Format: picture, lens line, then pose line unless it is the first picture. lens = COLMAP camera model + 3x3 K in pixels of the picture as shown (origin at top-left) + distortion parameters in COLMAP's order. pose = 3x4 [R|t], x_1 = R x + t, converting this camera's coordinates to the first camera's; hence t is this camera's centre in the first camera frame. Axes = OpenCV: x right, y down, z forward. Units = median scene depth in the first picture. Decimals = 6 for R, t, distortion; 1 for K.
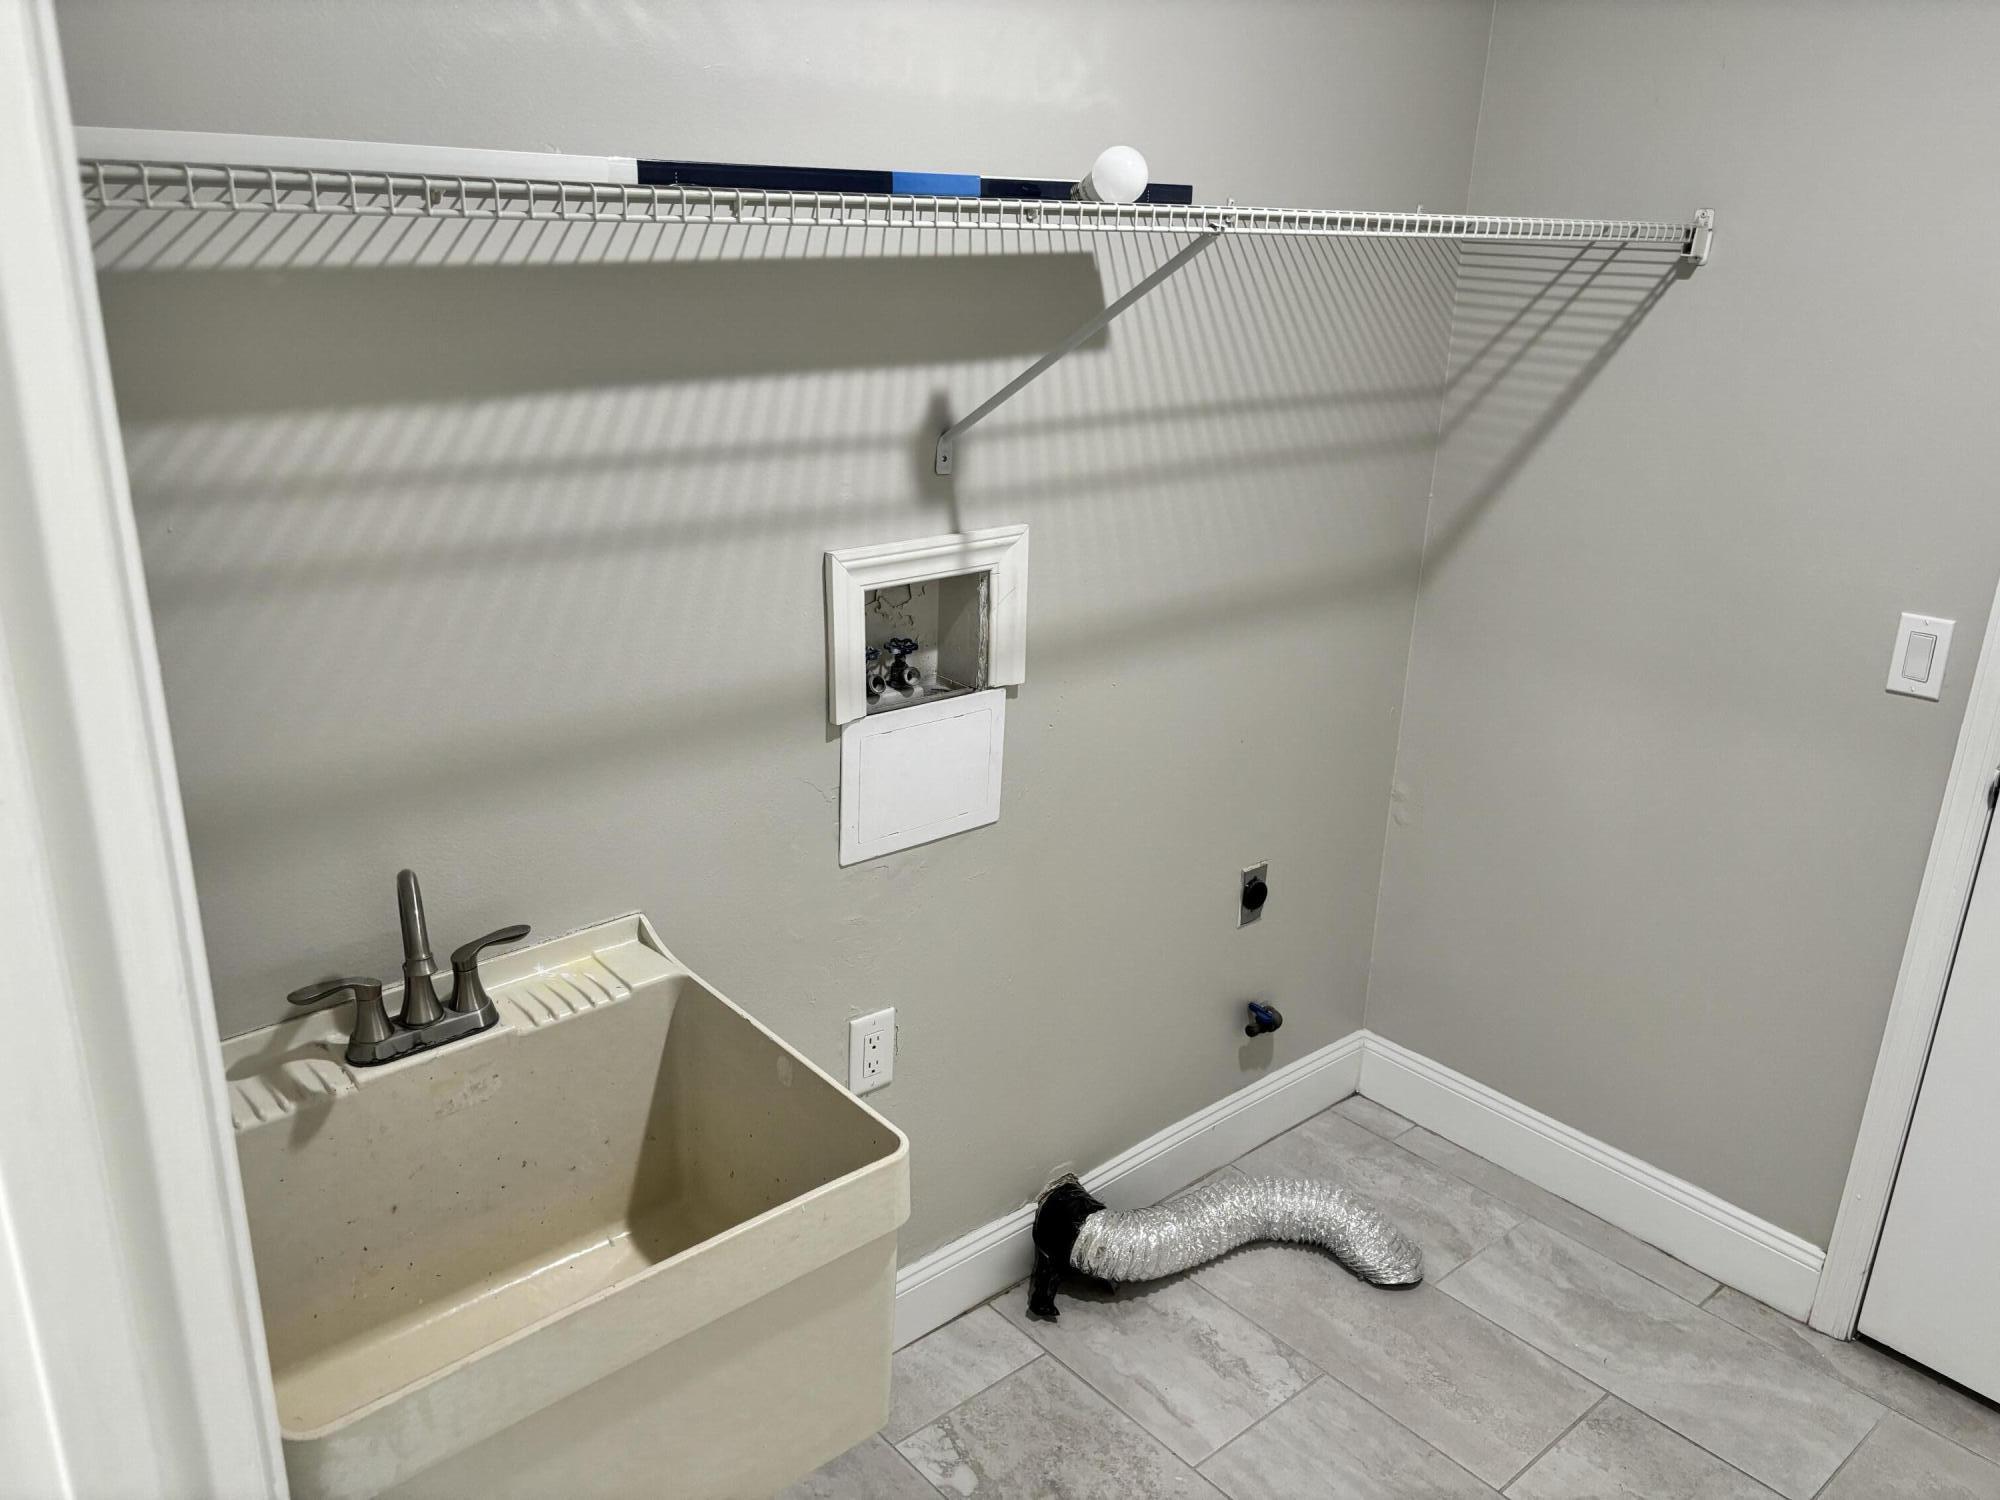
lens RADIAL K [[1509.6, 0, 1009.1], [0, 1509.6, 754.9], [0, 0, 1]] dist [0.067554, -0.069990]
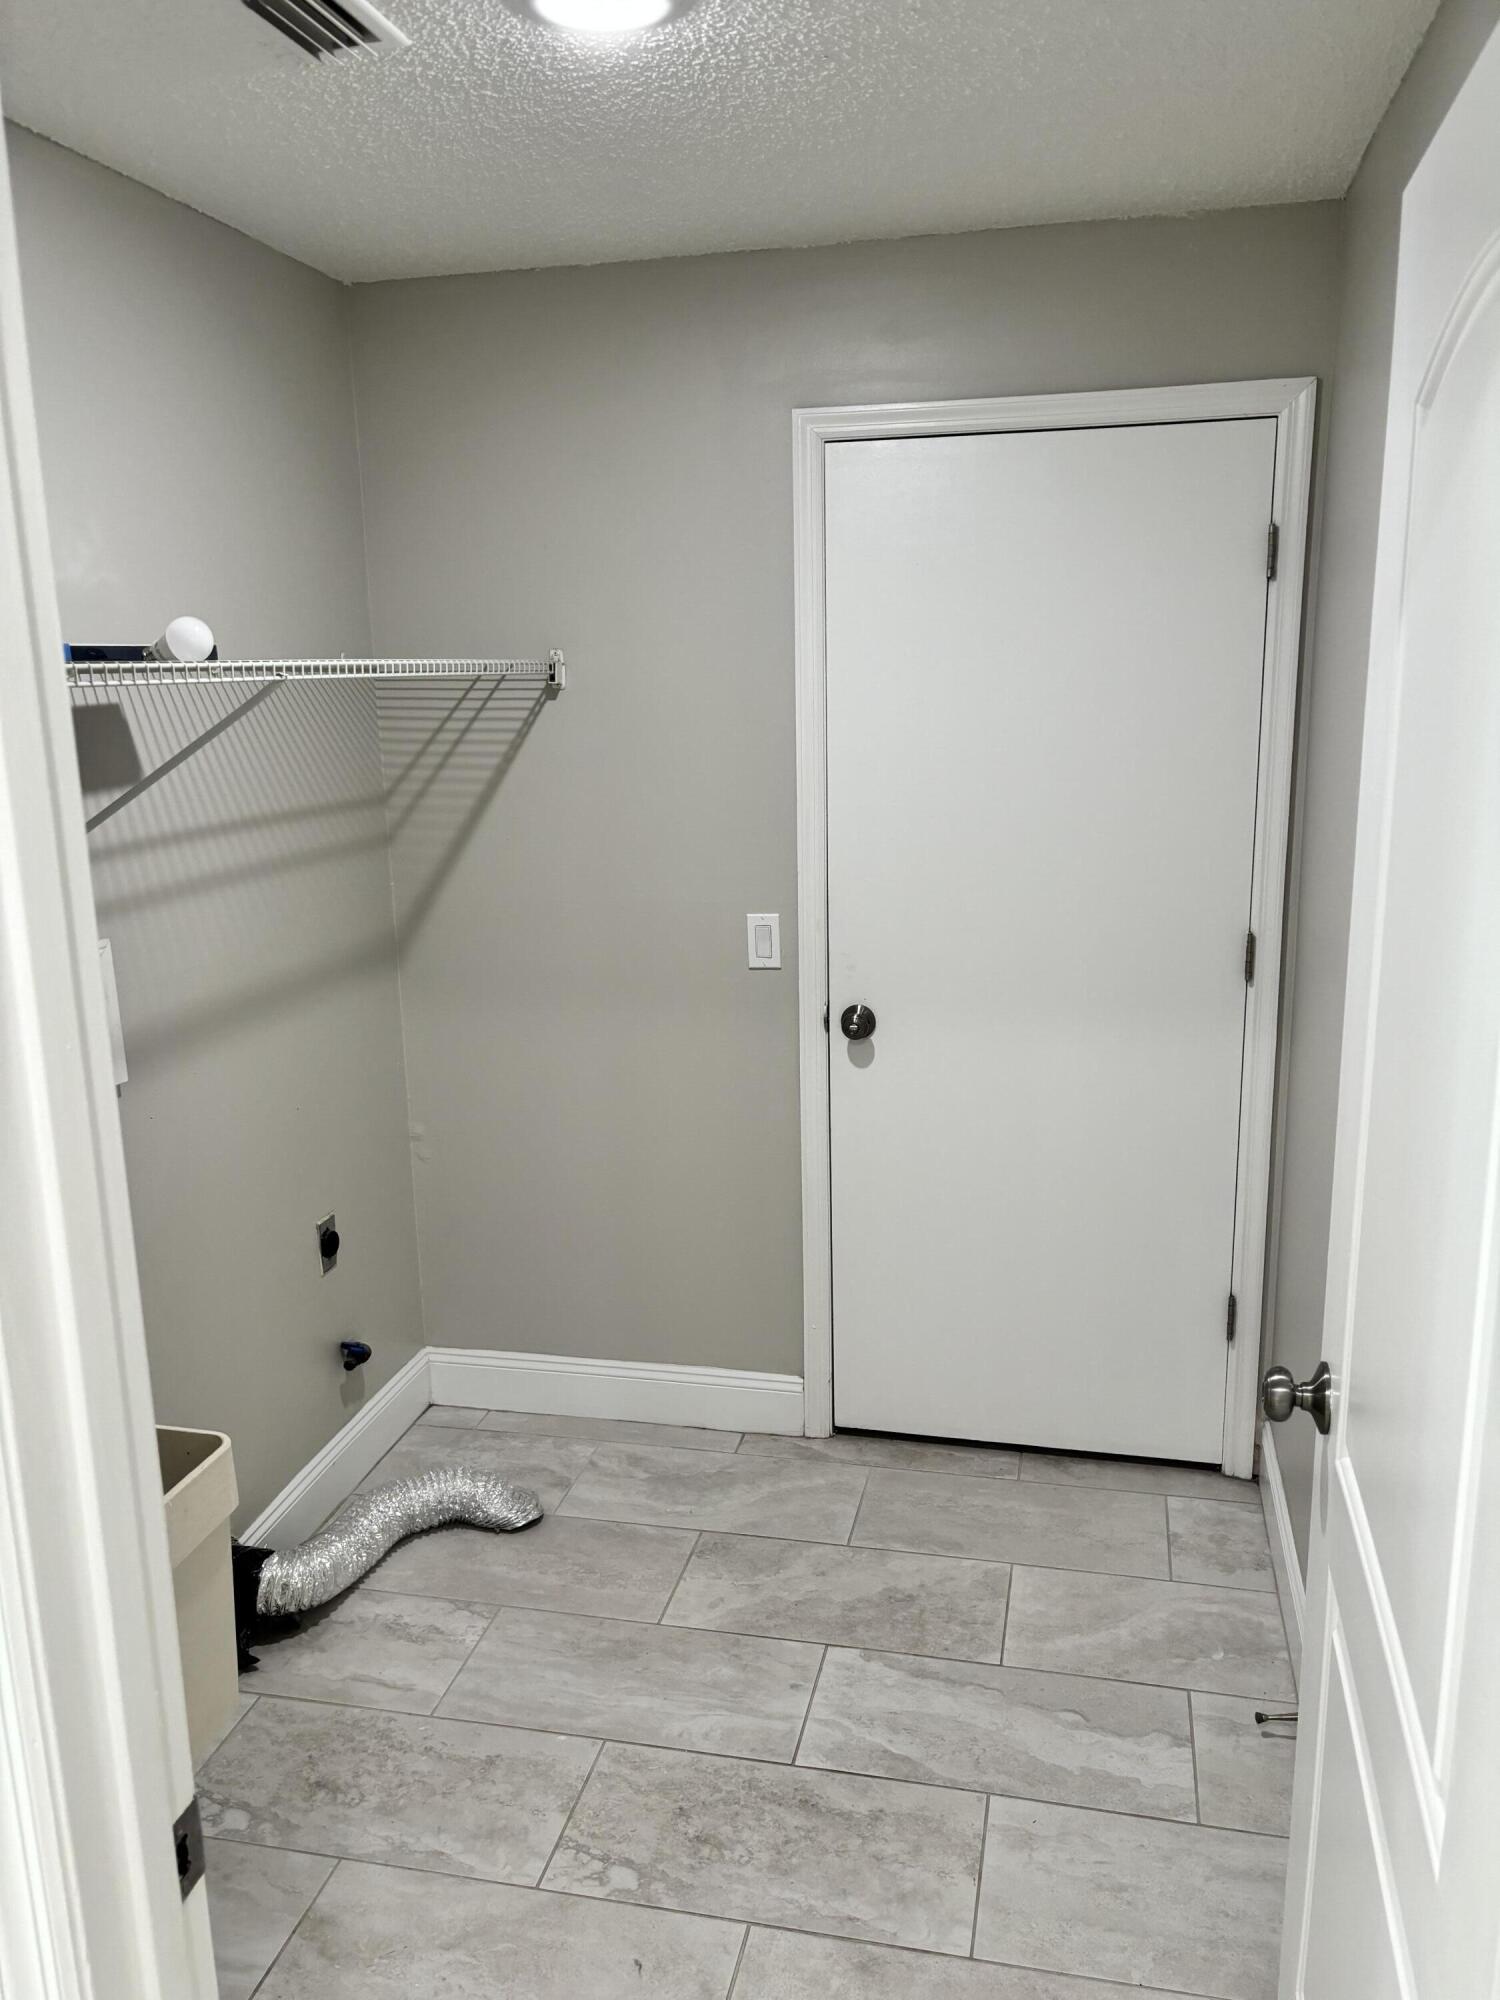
lens RADIAL K [[1509.6, 0, 744.8], [0, 1509.6, 1012.0], [0, 0, 1]] dist [0.067554, -0.069990]
pose [[0.811777, -0.177127, 0.556457, -0.201893], [0.237486, 0.970668, -0.037477, 0.044177], [-0.533497, 0.162574, 0.830031, -0.146473]]
